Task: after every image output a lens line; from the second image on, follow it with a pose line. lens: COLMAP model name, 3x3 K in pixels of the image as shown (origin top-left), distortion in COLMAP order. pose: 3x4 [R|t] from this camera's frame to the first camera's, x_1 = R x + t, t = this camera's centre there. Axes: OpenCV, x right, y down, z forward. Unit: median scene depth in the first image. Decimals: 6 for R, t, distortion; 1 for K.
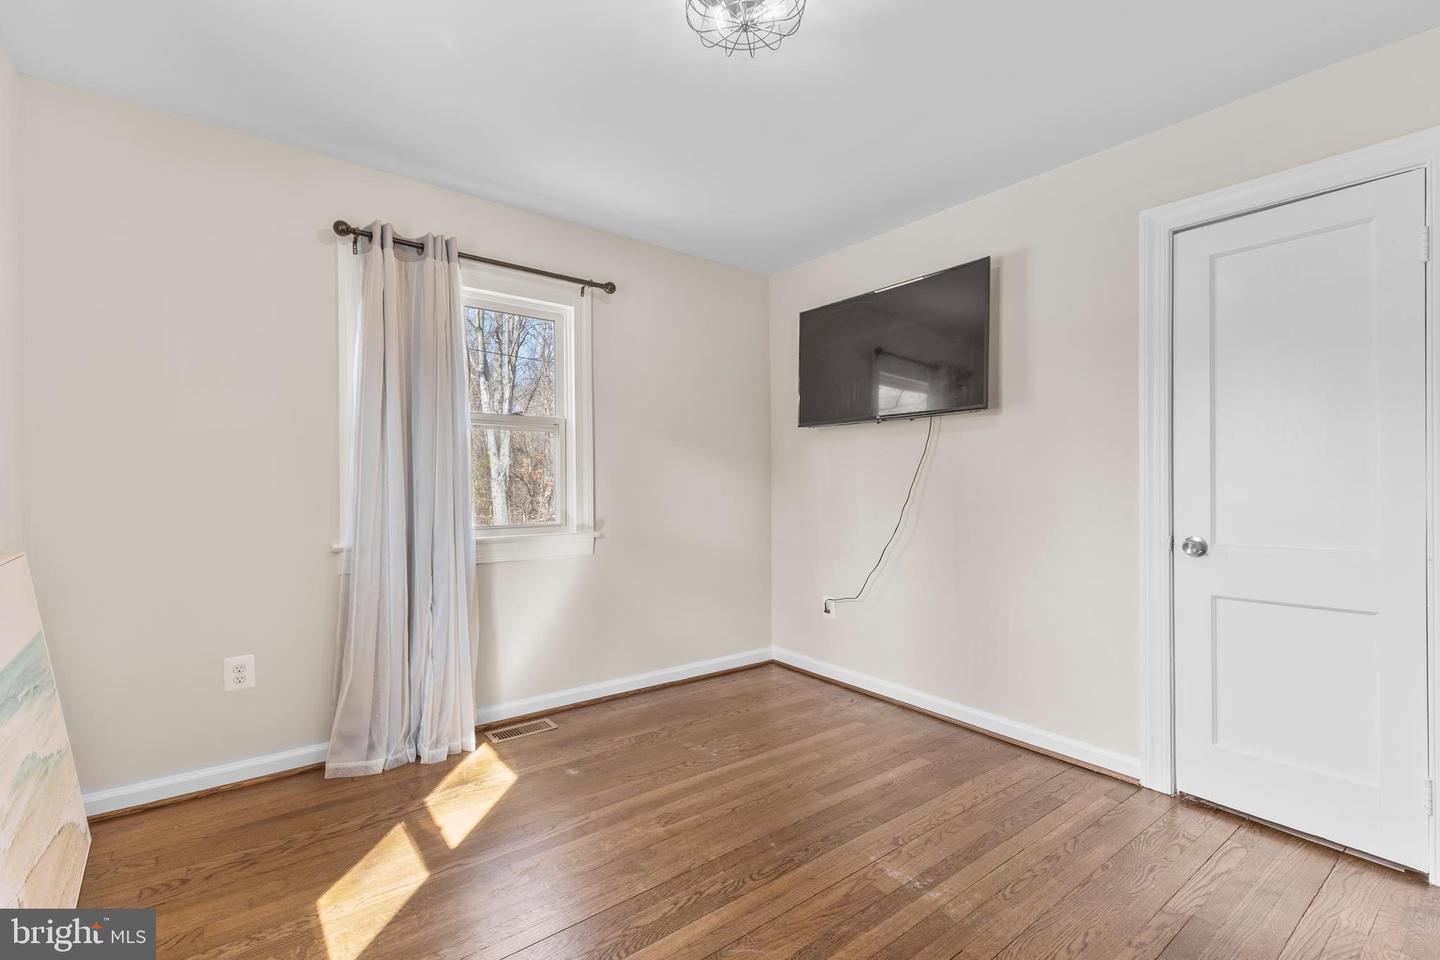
lens RADIAL K [[628.3, 0, 710.0], [0, 628.3, 482.8], [0, 0, 1]] dist [0.011562, -0.001740]
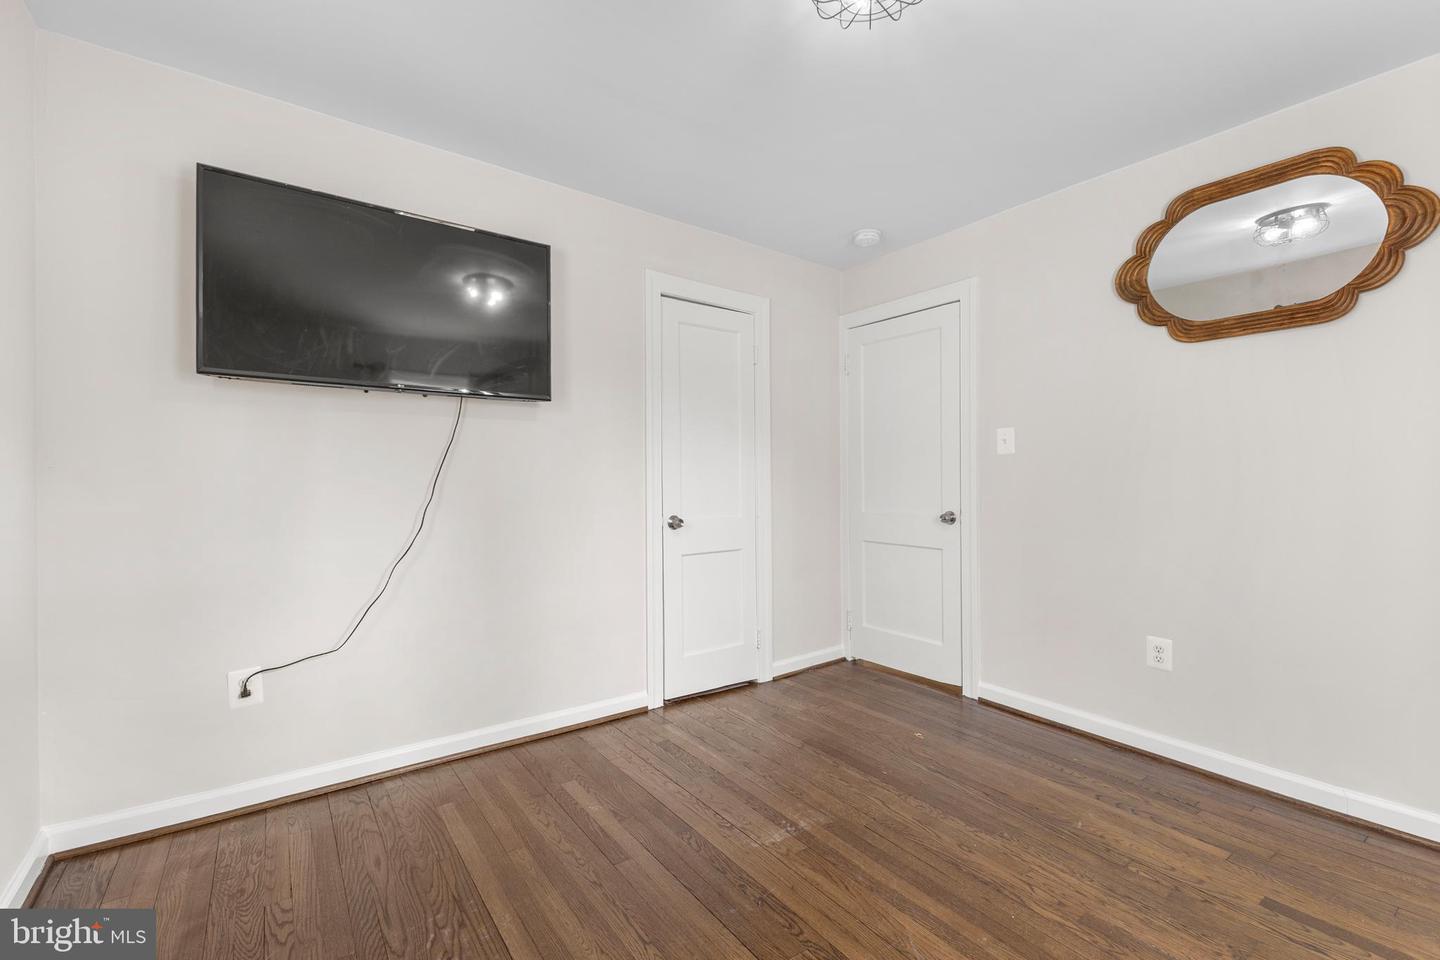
lens RADIAL K [[628.3, 0, 717.1], [0, 628.3, 478.7], [0, 0, 1]] dist [0.011562, -0.001740]
pose [[0.014992, -0.001652, 0.999886, -0.552058], [-0.000932, 0.999998, 0.001666, 0.000280], [-0.999887, -0.000957, 0.014991, 0.758130]]
